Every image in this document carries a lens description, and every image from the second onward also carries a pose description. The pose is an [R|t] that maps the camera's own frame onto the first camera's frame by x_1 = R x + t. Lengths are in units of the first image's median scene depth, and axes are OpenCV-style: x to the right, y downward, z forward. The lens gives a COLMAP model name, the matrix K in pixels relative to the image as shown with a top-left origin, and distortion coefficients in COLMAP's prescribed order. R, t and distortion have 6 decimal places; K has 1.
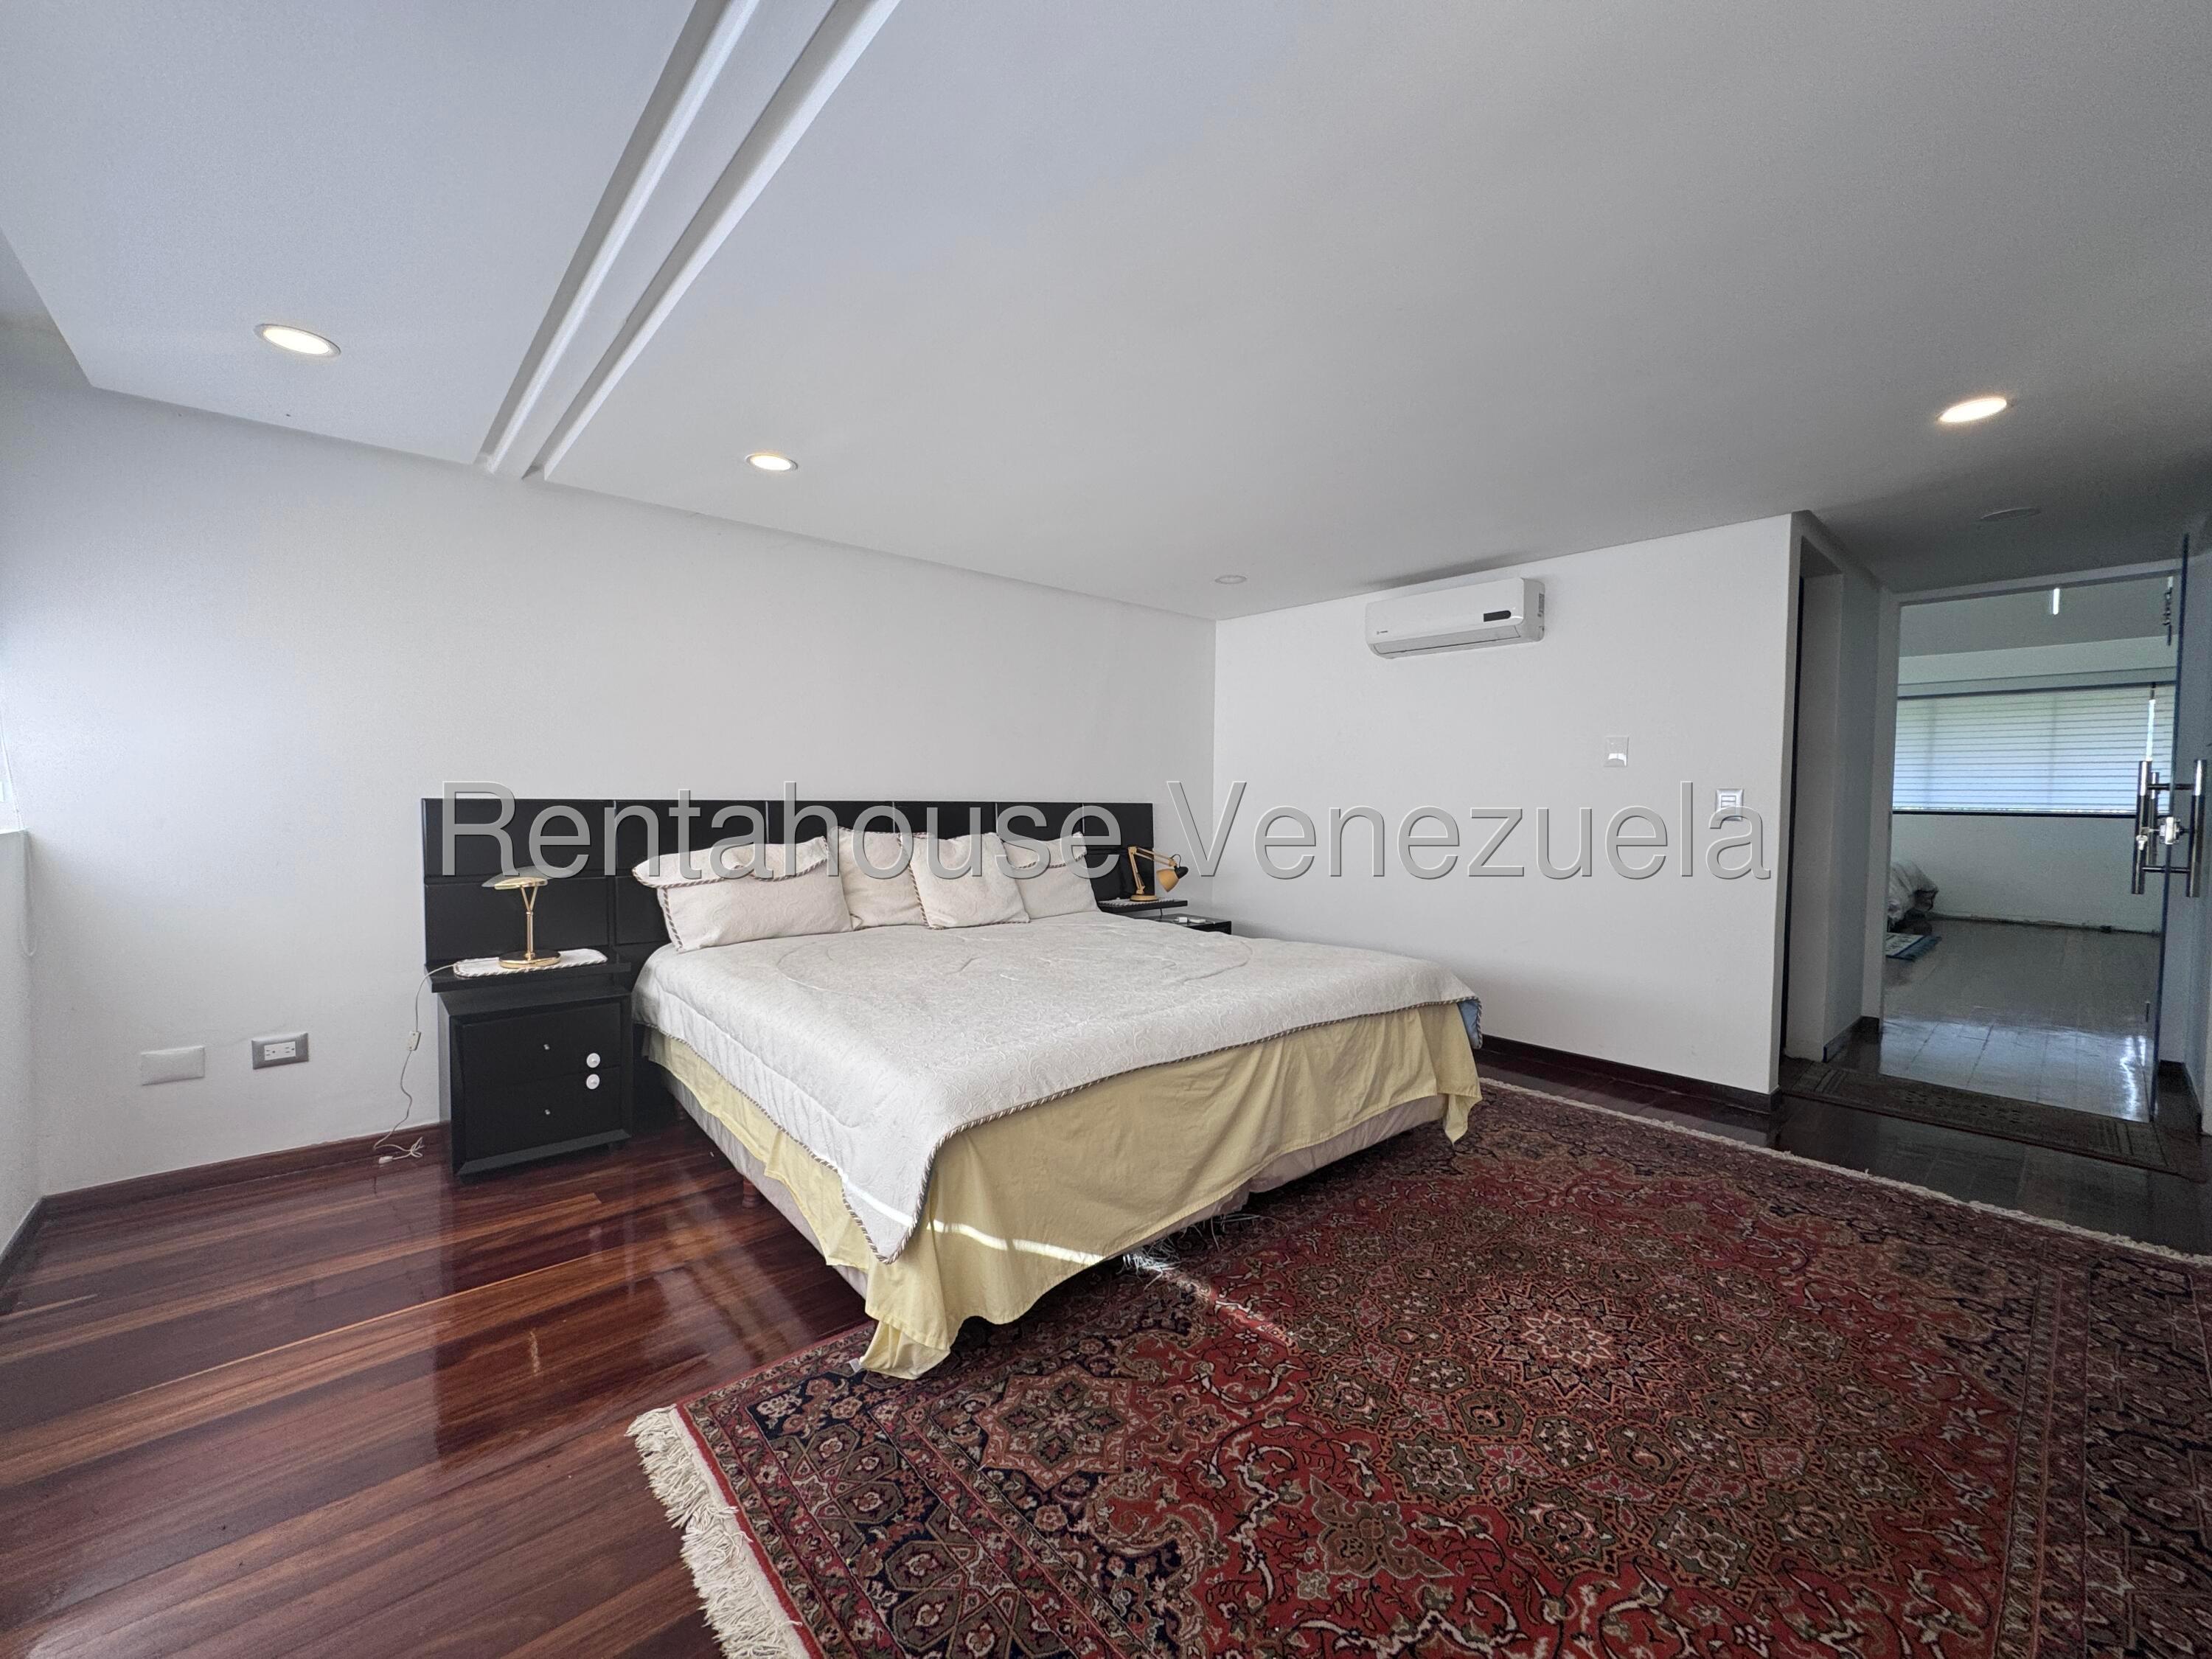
lens RADIAL K [[888.5, 0, 1108.3], [0, 888.5, 831.2], [0, 0, 1]] dist [-0.002229, 0.000049]
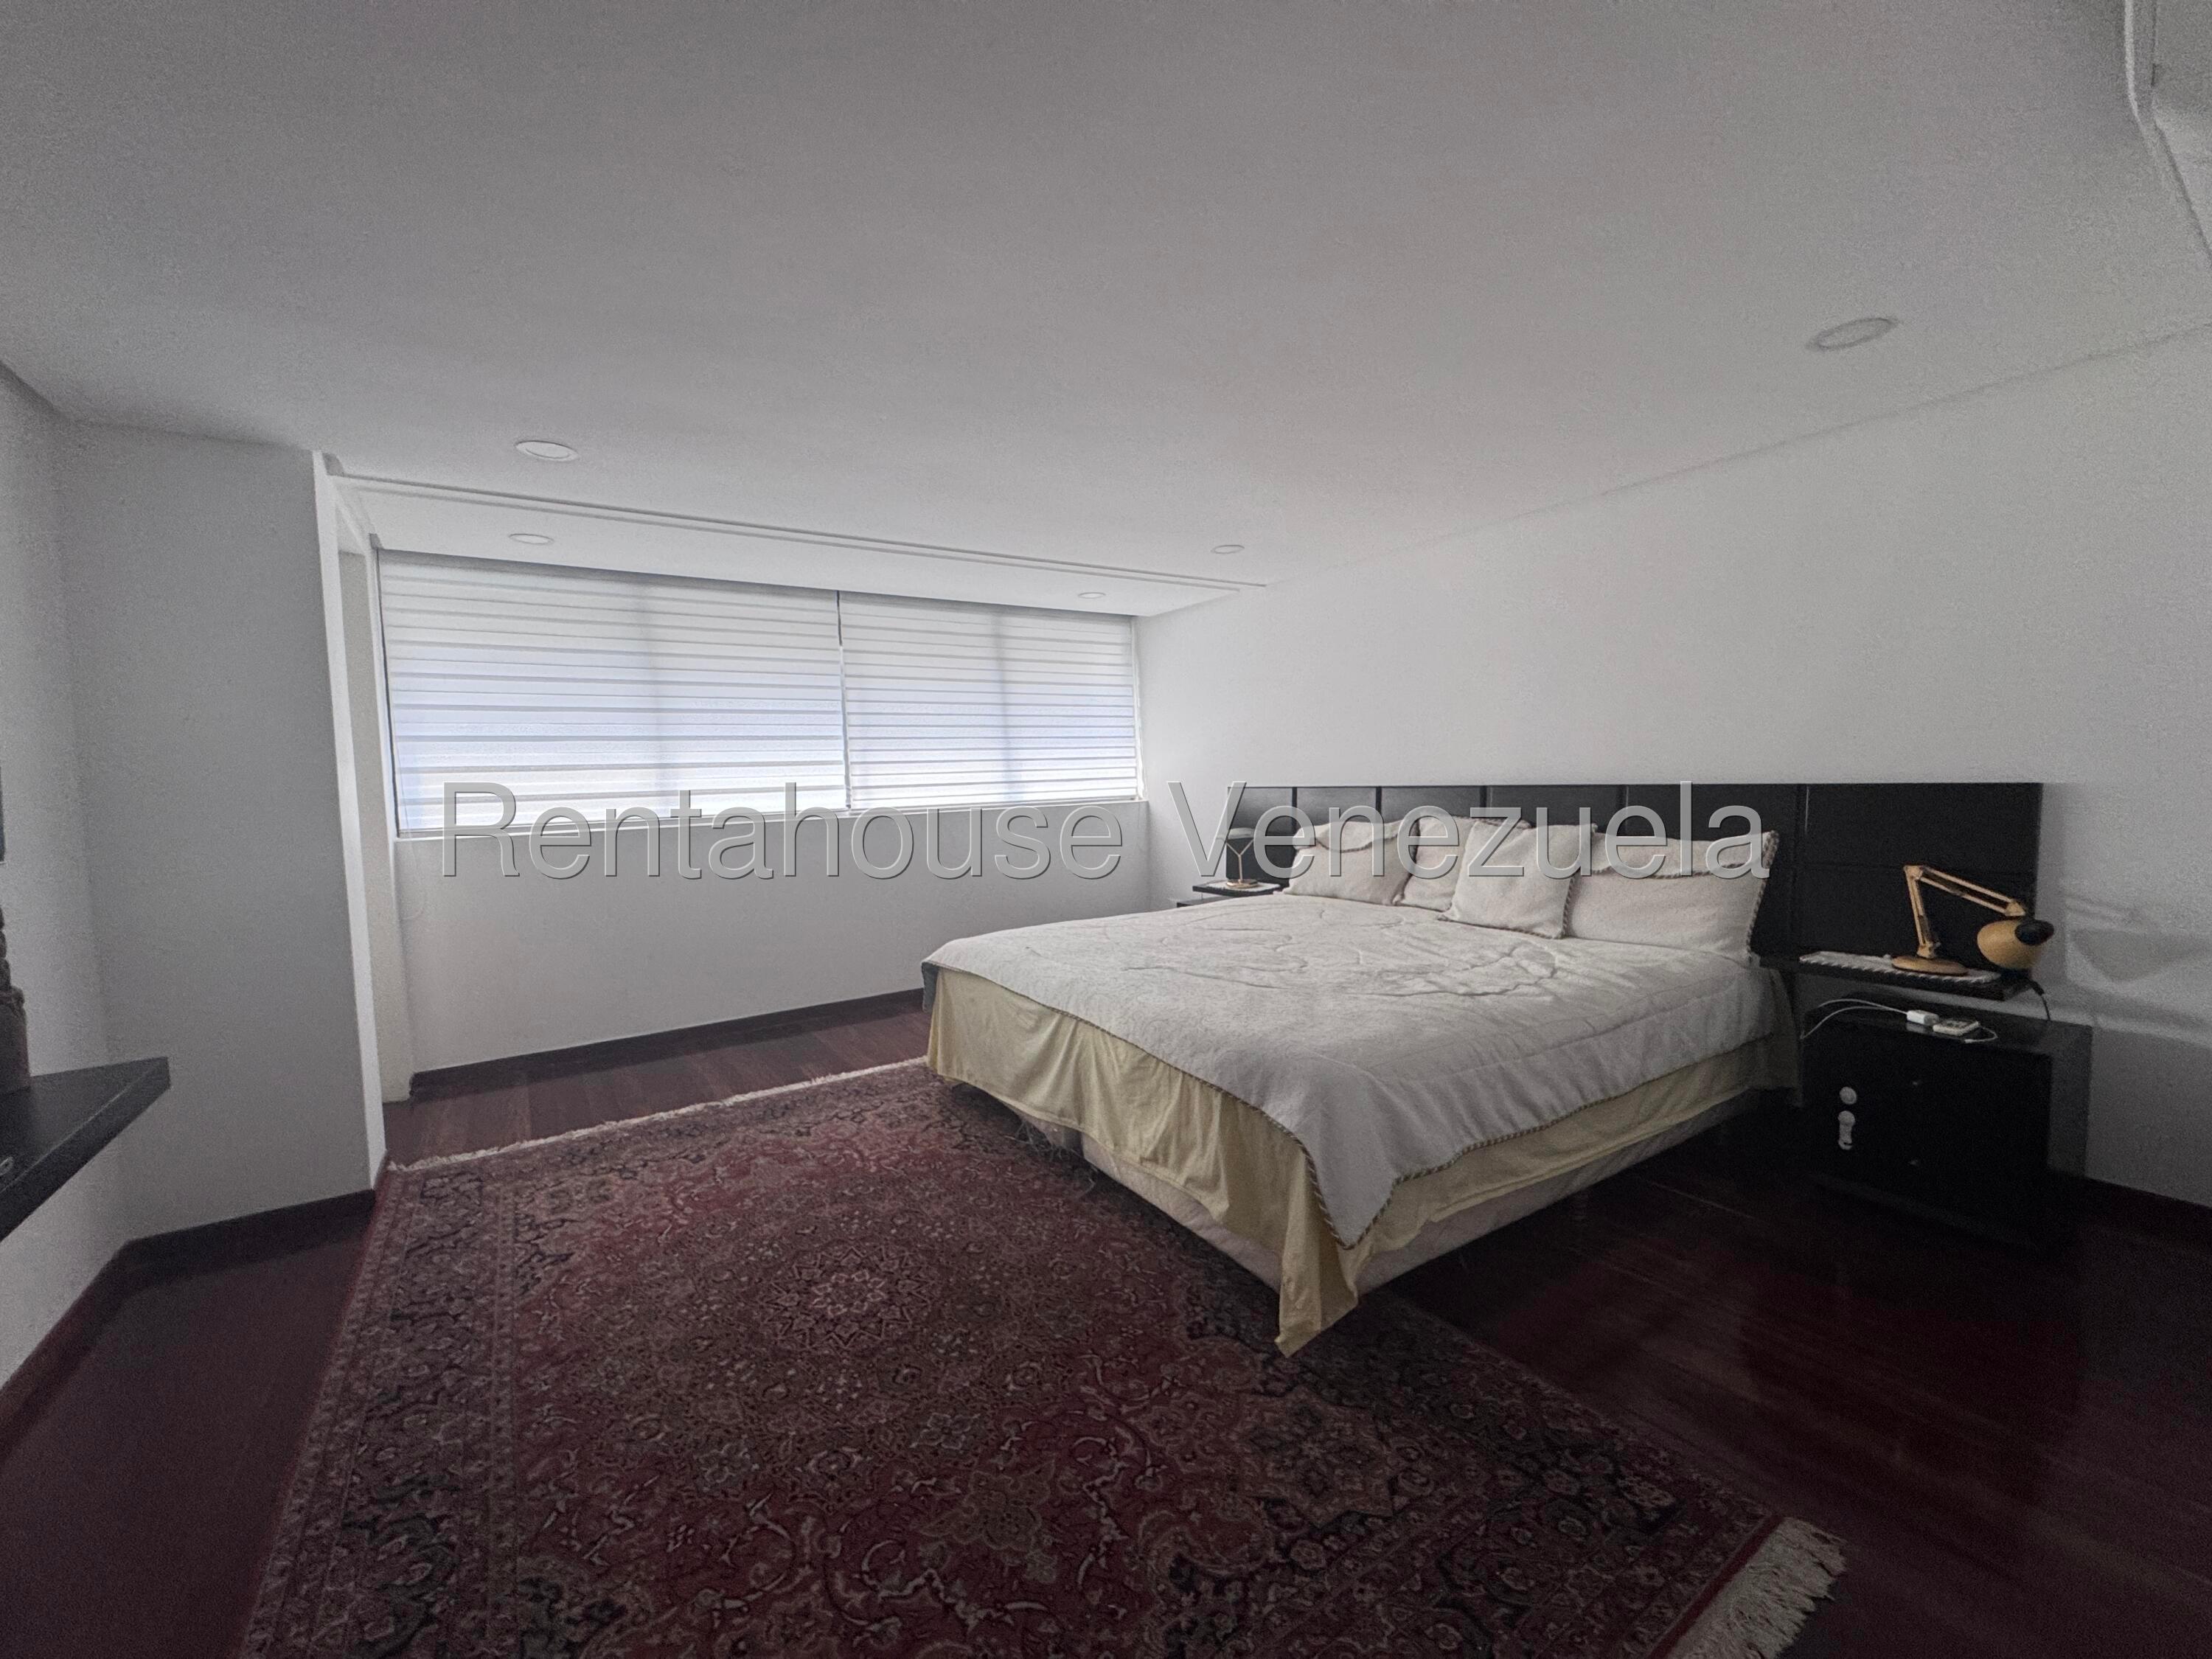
lens RADIAL K [[888.5, 0, 1105.9], [0, 888.5, 831.7], [0, 0, 1]] dist [-0.002229, 0.000049]
pose [[-0.140714, 0.057215, -0.988396, 1.425457], [-0.007986, 0.998231, 0.058921, -0.070067], [0.990018, 0.016185, -0.140008, 1.356975]]
